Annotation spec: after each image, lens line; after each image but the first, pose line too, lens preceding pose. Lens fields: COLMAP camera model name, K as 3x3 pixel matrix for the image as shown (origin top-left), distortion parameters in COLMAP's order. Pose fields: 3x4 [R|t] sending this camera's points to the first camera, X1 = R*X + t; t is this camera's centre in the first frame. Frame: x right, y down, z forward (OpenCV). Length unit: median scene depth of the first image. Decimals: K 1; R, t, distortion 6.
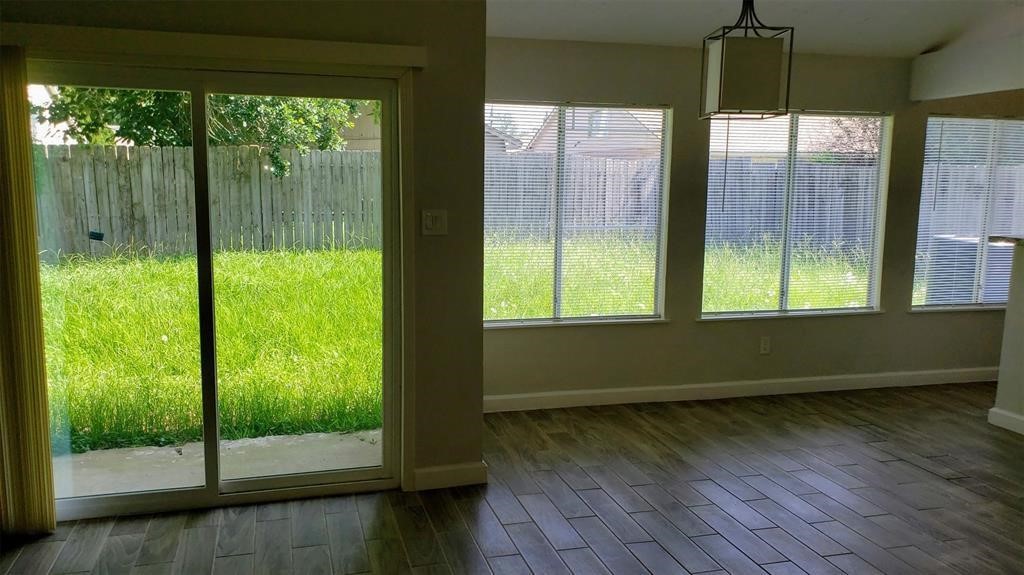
lens RADIAL K [[798.5, 0, 489.8], [0, 798.5, 287.8], [0, 0, 1]] dist [0.081446, -0.086334]
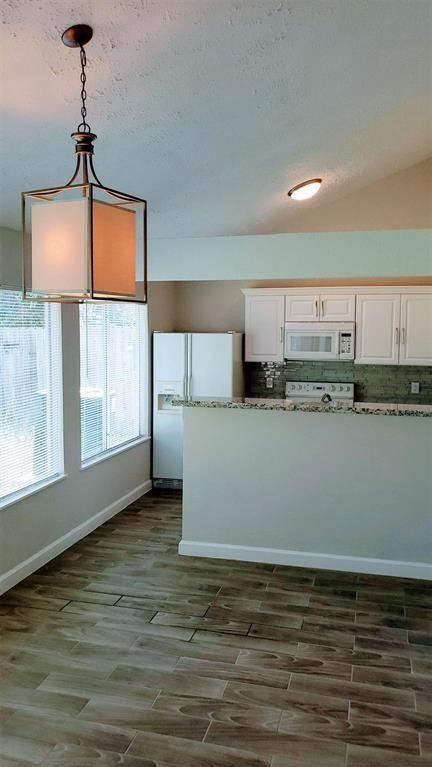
lens RADIAL K [[598.1, 0, 216.1], [0, 598.1, 365.2], [0, 0, 1]] dist [0.081446, -0.086334]
pose [[0.495312, -0.060115, 0.866633, -0.111091], [0.120635, 0.992697, -0.000088, -0.102993], [-0.860299, 0.104590, 0.498946, 0.473232]]
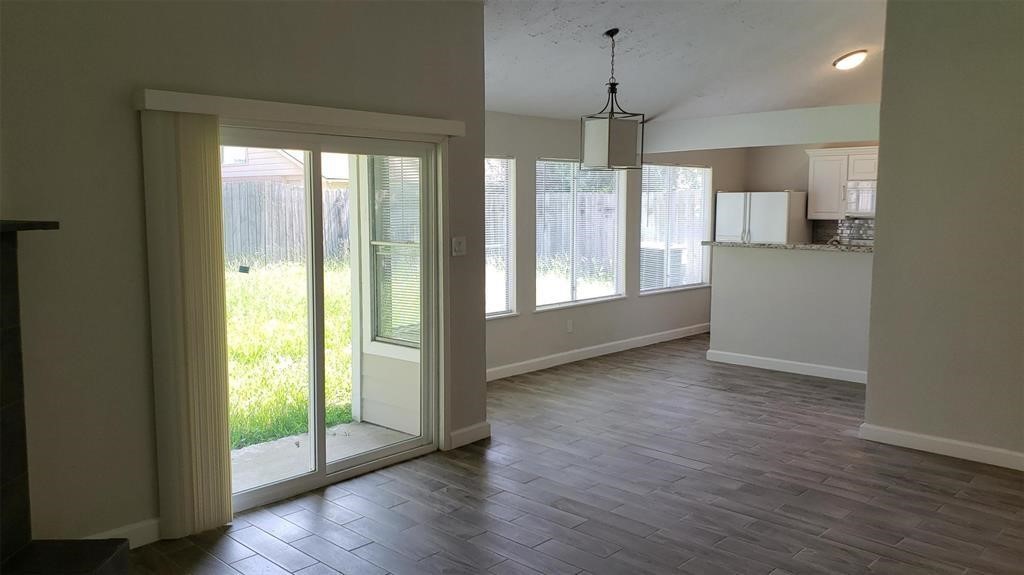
lens RADIAL K [[798.5, 0, 489.8], [0, 798.5, 287.8], [0, 0, 1]] dist [0.081446, -0.086334]
pose [[0.857355, -0.069500, 0.510011, -0.526529], [0.083602, 0.996488, -0.004747, -0.000292], [-0.507890, 0.046708, 0.860155, -0.136812]]
